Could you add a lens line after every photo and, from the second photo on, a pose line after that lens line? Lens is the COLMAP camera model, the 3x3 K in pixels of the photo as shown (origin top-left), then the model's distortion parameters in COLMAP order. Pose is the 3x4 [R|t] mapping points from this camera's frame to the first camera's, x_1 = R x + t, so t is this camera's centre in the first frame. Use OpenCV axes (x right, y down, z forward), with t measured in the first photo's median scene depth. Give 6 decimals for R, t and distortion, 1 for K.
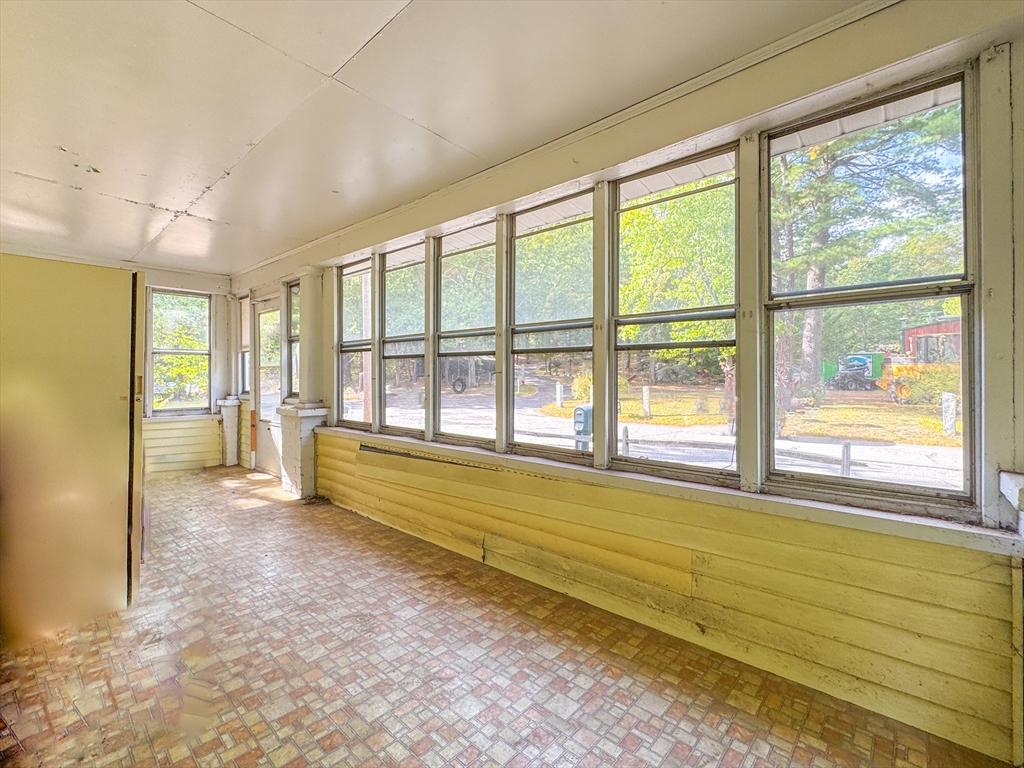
lens RADIAL K [[428.1, 0, 503.5], [0, 428.1, 382.1], [0, 0, 1]] dist [-0.010543, 0.000095]
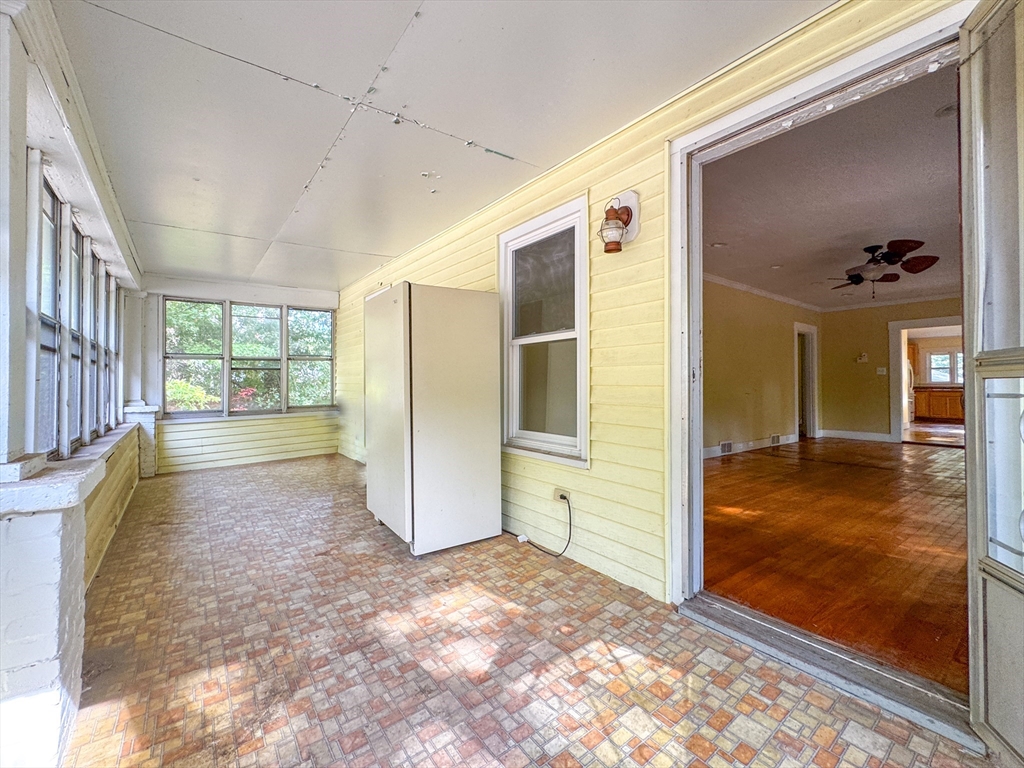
lens RADIAL K [[428.1, 0, 503.5], [0, 428.1, 382.1], [0, 0, 1]] dist [-0.010543, 0.000095]
pose [[-0.977451, 0.003389, 0.211135, -1.283996], [0.002165, 0.999979, -0.006029, 0.018280], [-0.211151, -0.005435, -0.977438, 1.831046]]
